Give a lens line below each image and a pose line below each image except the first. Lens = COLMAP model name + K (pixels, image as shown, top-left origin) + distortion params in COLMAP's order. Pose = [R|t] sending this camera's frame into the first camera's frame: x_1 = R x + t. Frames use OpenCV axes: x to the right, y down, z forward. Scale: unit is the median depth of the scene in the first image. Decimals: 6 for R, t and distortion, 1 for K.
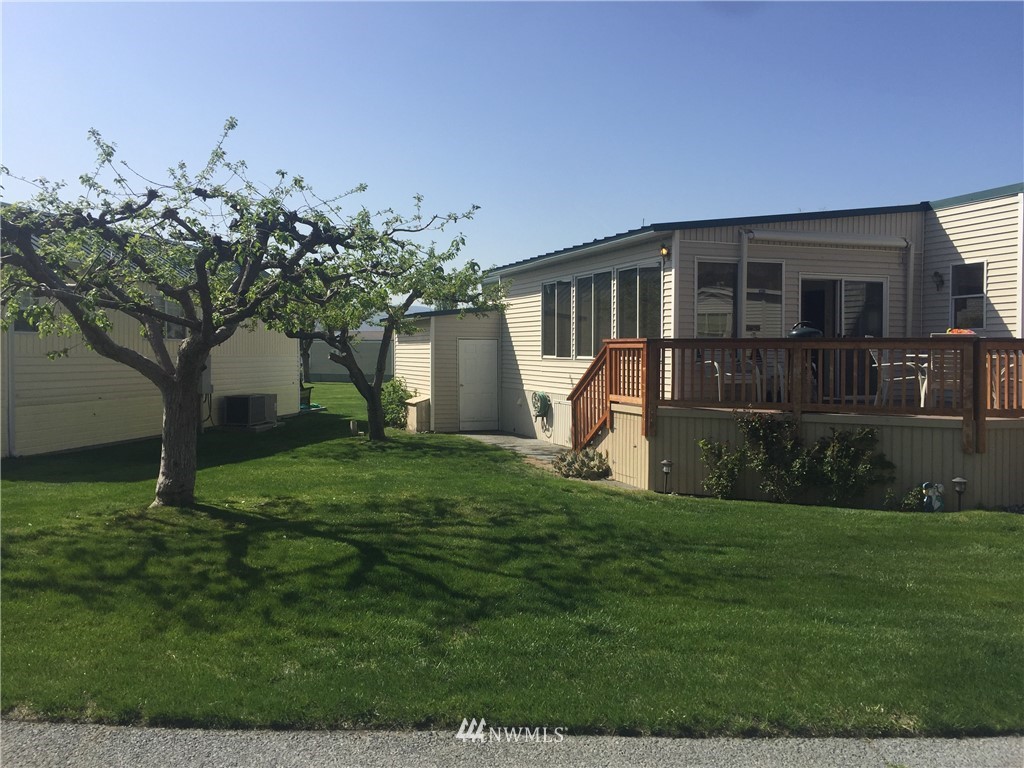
lens RADIAL K [[825.2, 0, 513.4], [0, 825.2, 384.1], [0, 0, 1]] dist [0.064175, -0.089897]
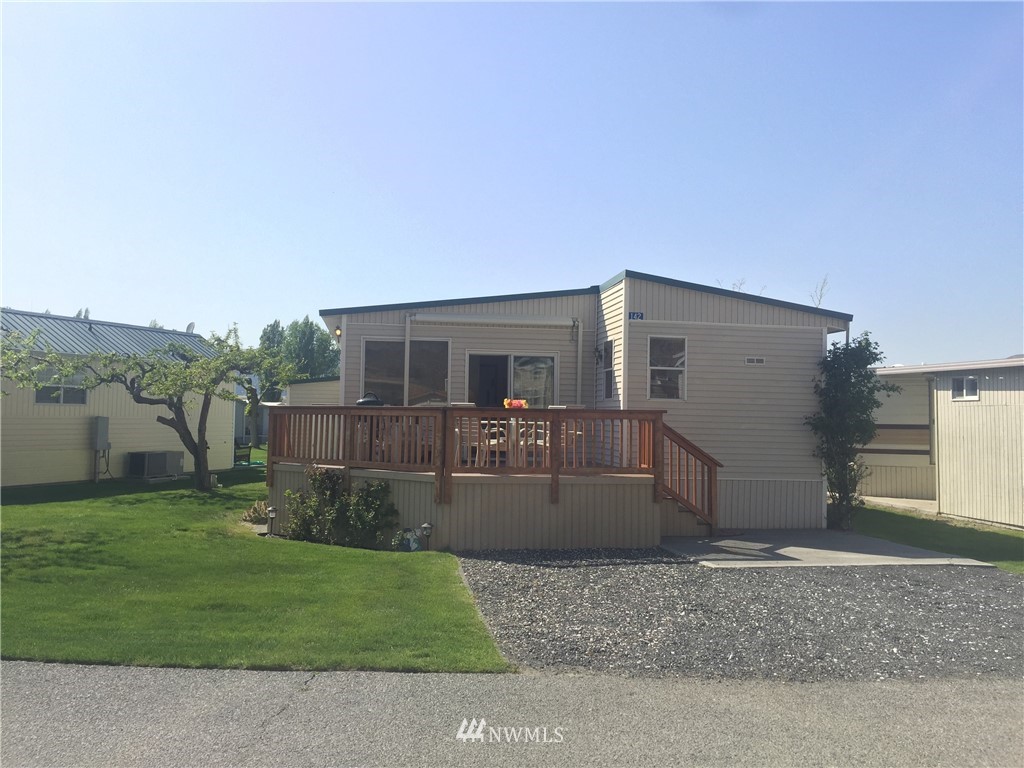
lens RADIAL K [[825.2, 0, 506.0], [0, 825.2, 385.4], [0, 0, 1]] dist [0.064175, -0.089897]
pose [[0.986178, 0.000579, -0.165688, 0.606882], [-0.013691, 0.996859, -0.078004, 0.004371], [0.165122, 0.079194, 0.983088, -0.112929]]
